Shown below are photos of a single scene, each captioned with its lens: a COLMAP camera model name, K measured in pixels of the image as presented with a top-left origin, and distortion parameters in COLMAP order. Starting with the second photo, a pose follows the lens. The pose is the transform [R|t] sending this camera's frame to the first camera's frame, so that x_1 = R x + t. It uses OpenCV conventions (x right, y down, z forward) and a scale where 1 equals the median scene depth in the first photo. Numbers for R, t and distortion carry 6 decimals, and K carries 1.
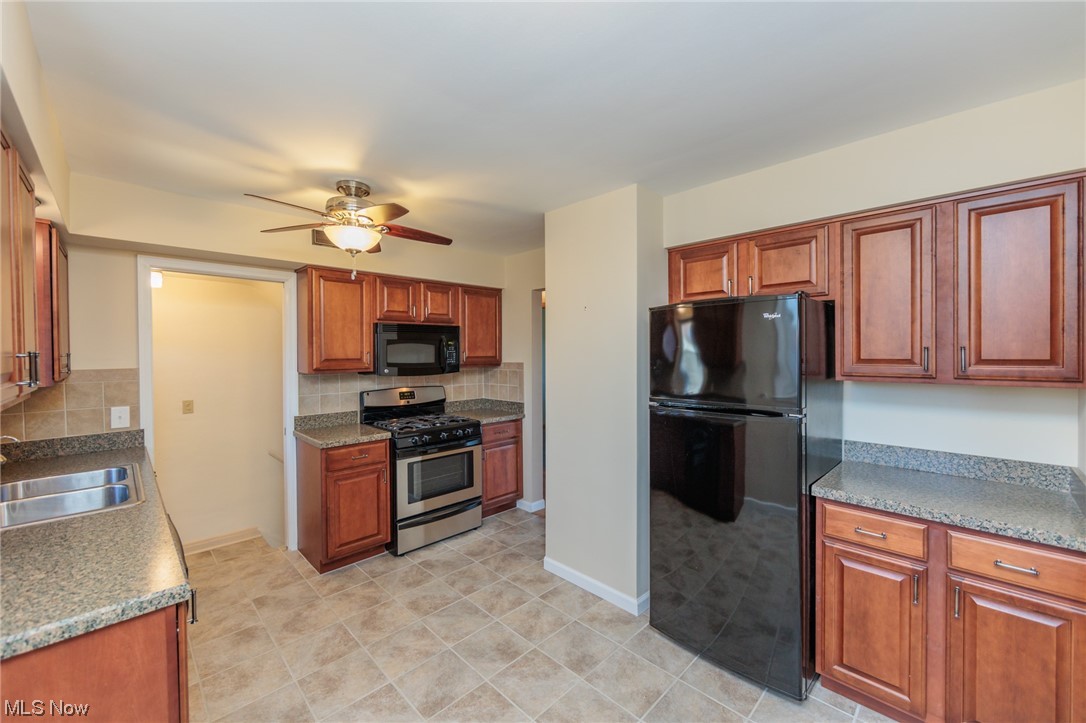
lens RADIAL K [[424.9, 0, 546.0], [0, 424.9, 357.6], [0, 0, 1]] dist [-0.005283, 0.000454]
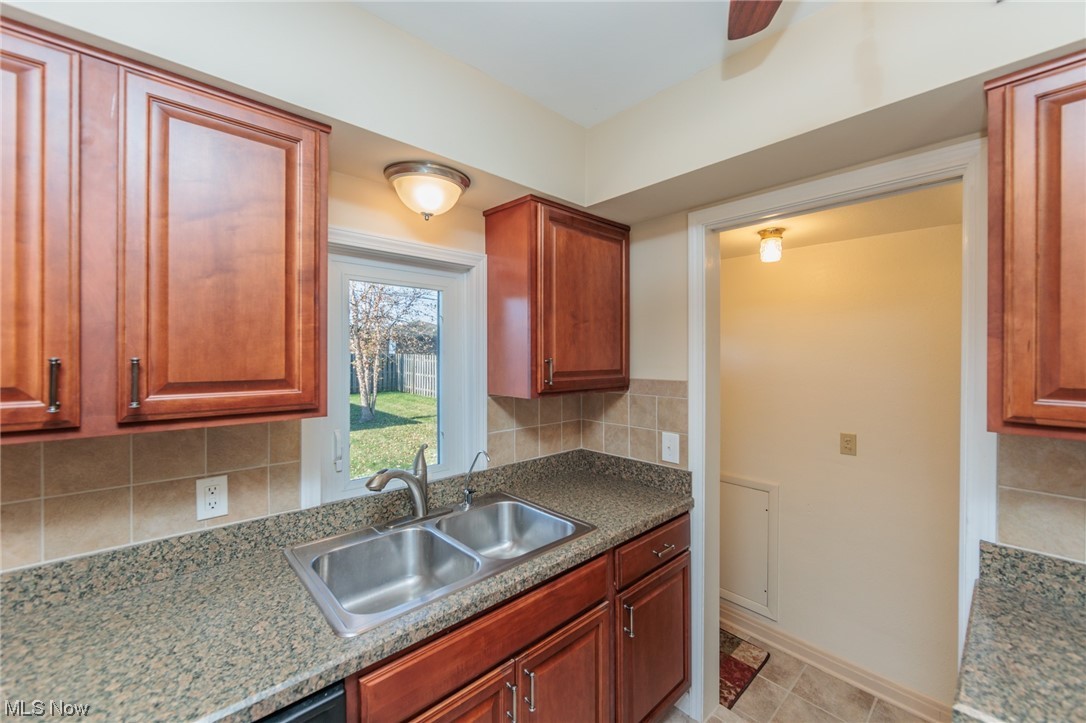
lens RADIAL K [[424.9, 0, 539.3], [0, 424.9, 355.9], [0, 0, 1]] dist [-0.005283, 0.000454]
pose [[-0.048781, 0.007145, -0.998784, -0.219831], [-0.018185, 0.999802, 0.008041, -0.012788], [0.998644, 0.018555, -0.048641, 0.641405]]
